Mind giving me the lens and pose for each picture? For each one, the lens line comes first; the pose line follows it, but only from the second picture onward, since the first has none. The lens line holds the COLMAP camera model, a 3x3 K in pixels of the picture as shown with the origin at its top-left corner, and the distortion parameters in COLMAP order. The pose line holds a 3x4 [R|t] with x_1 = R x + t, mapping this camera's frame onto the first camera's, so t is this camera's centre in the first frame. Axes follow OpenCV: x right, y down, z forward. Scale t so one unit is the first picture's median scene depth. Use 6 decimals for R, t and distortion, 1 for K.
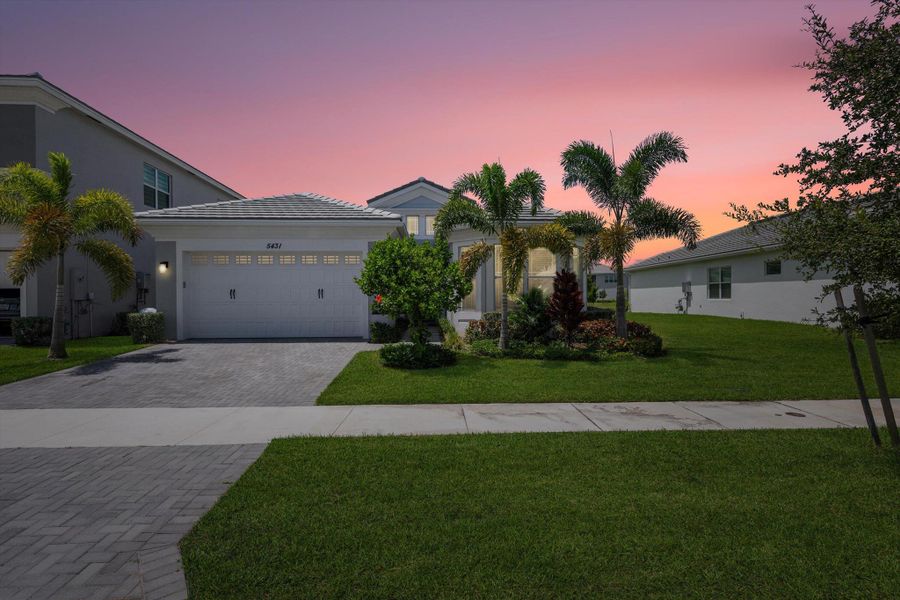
lens RADIAL K [[444.2, 0, 450.0], [0, 444.2, 304.2], [0, 0, 1]] dist [0.002316, -0.002418]
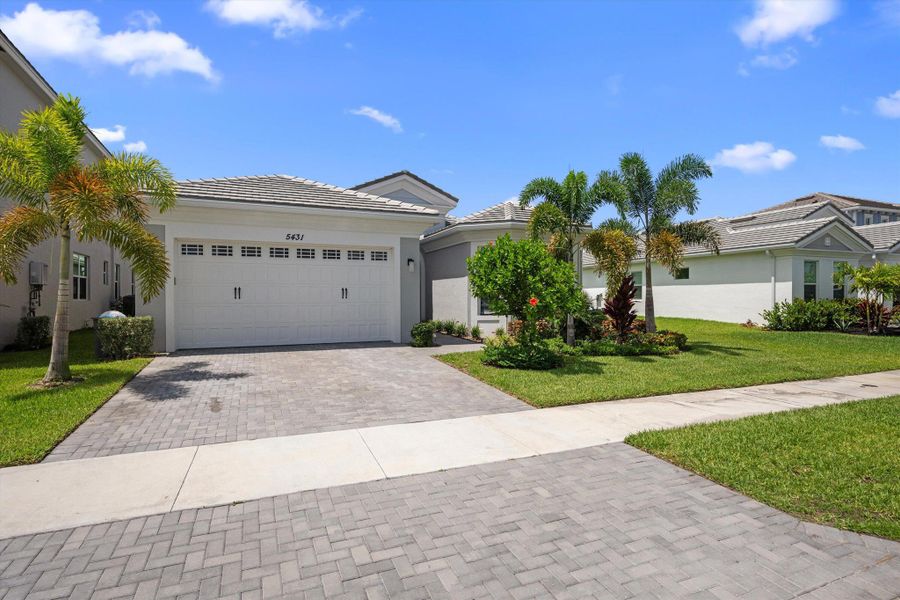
lens RADIAL K [[475.5, 0, 449.9], [0, 475.5, 296.3], [0, 0, 1]] dist [0.000118, -0.001252]
pose [[0.936015, 0.004392, 0.351932, -0.564638], [0.002023, 0.999838, -0.017859, -0.000184], [-0.351954, 0.017428, 0.935855, 0.057125]]
